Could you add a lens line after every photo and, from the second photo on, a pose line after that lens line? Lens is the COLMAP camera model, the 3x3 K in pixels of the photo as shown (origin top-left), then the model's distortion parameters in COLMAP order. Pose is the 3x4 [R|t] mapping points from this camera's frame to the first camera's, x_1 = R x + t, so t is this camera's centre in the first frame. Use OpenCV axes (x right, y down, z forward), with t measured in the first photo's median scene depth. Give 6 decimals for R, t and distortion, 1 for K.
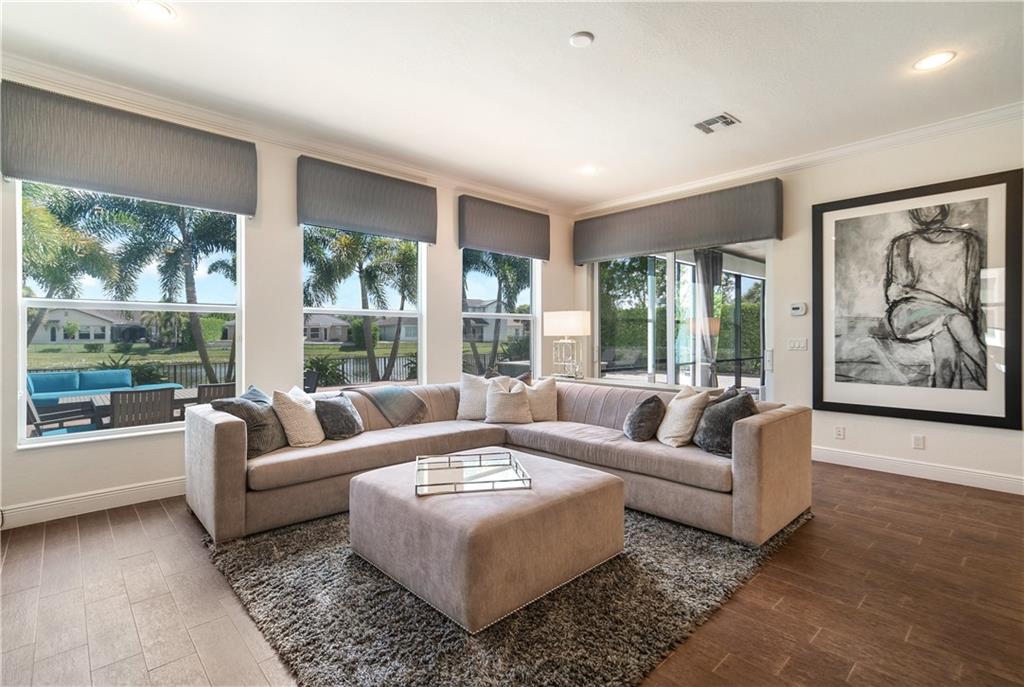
lens RADIAL K [[479.7, 0, 511.2], [0, 479.7, 338.0], [0, 0, 1]] dist [-0.002958, 0.011979]
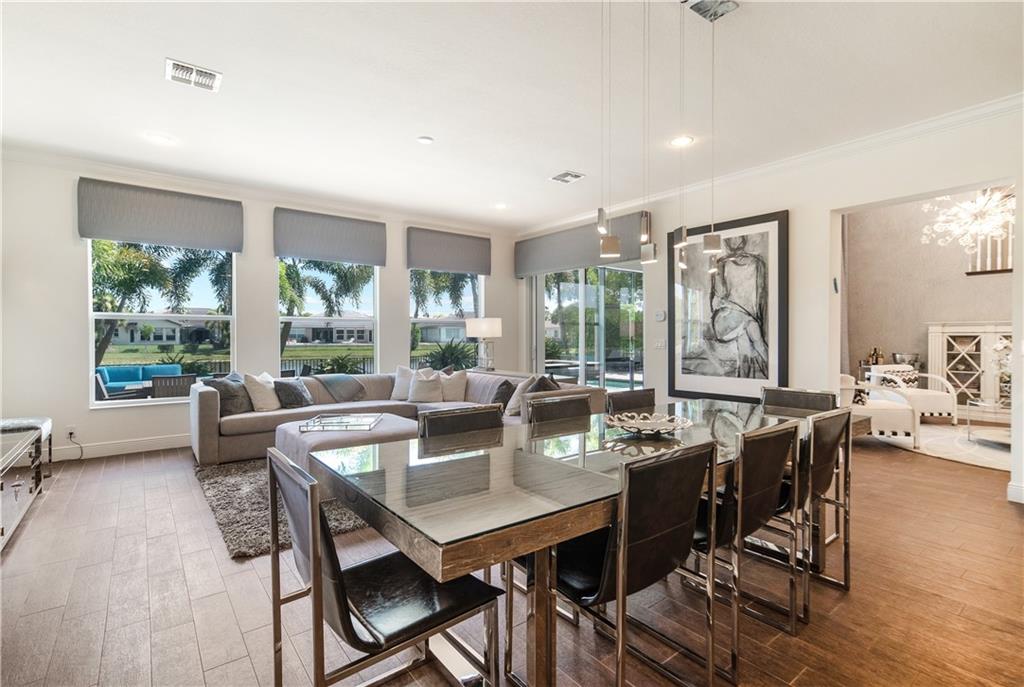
lens RADIAL K [[490.9, 0, 513.1], [0, 490.9, 344.9], [0, 0, 1]] dist [-0.001158, 0.012086]
pose [[0.994669, 0.002144, -0.103101, 0.396567], [-0.001088, 0.999946, 0.010299, 0.002575], [0.103117, -0.010132, 0.994618, -0.348025]]
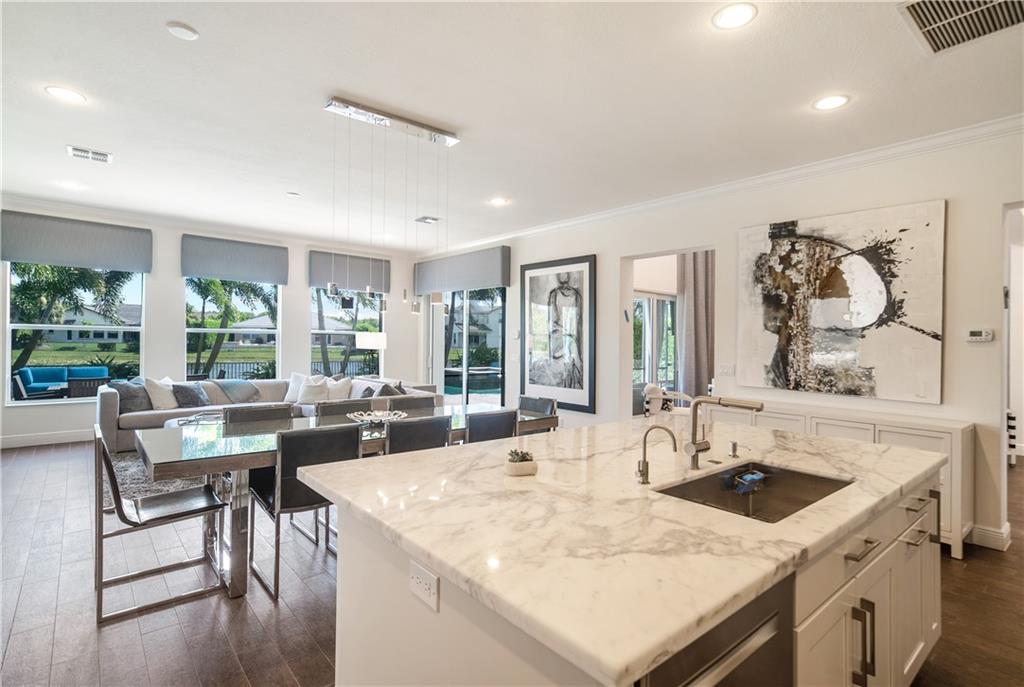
lens RADIAL K [[513.4, 0, 511.8], [0, 513.4, 345.0], [0, 0, 1]] dist [0.000305, 0.013067]
pose [[0.998190, 0.020852, -0.056404, 0.765069], [-0.020847, 0.999782, 0.000664, -0.032469], [0.056405, 0.000513, 0.998408, -0.654662]]
